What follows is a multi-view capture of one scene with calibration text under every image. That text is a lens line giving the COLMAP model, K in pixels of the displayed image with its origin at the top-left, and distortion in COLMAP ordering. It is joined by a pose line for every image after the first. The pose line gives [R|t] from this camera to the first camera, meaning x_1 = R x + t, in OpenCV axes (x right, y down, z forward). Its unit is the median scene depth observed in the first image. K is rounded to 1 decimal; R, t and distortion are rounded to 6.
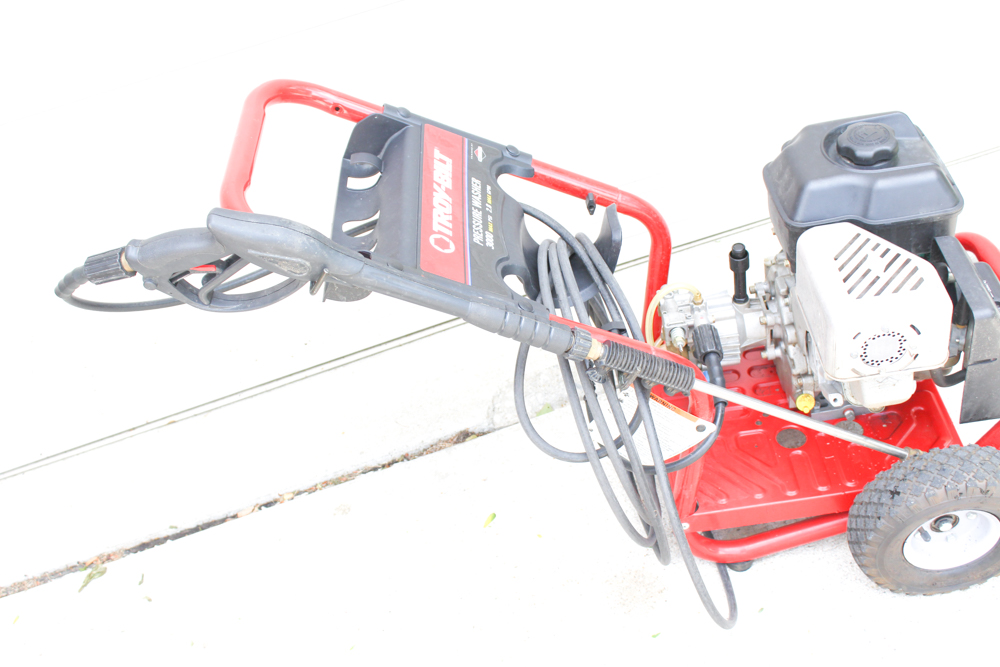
lens RADIAL K [[1090.3, 0, 500.0], [0, 1090.3, 333.5], [0, 0, 1]] dist [-0.081026, 0.006139]
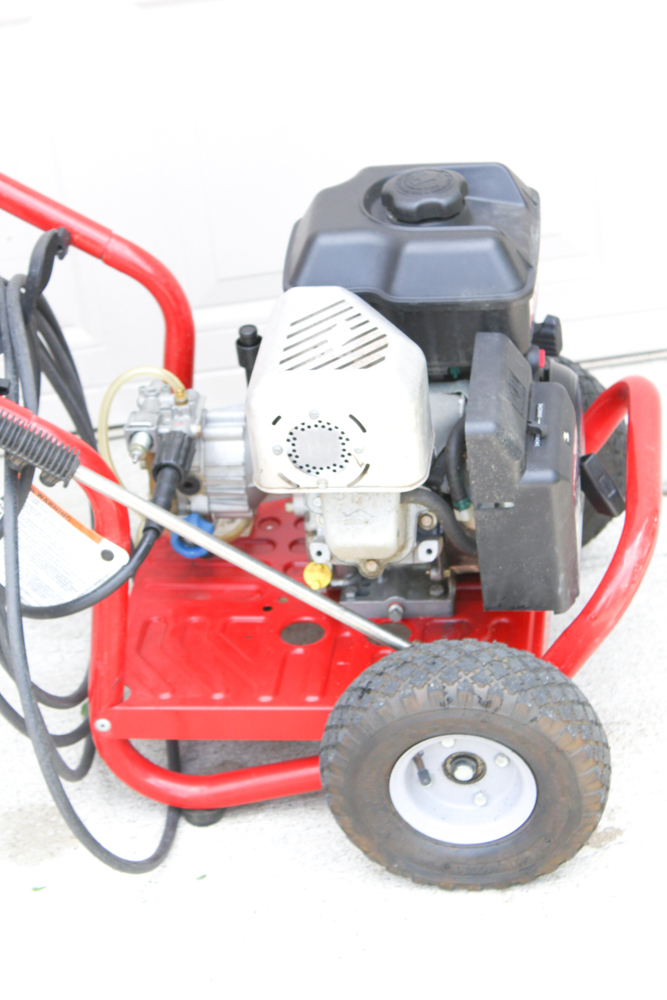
lens RADIAL K [[2232.2, 0, 333.5], [0, 2232.2, 500.0], [0, 0, 1]] dist [0.040244, 0.441635]
pose [[0.985239, 0.154637, -0.073432, 0.426632], [-0.162062, 0.980731, -0.109101, 0.185011], [0.055146, 0.119391, 0.991315, -0.410067]]
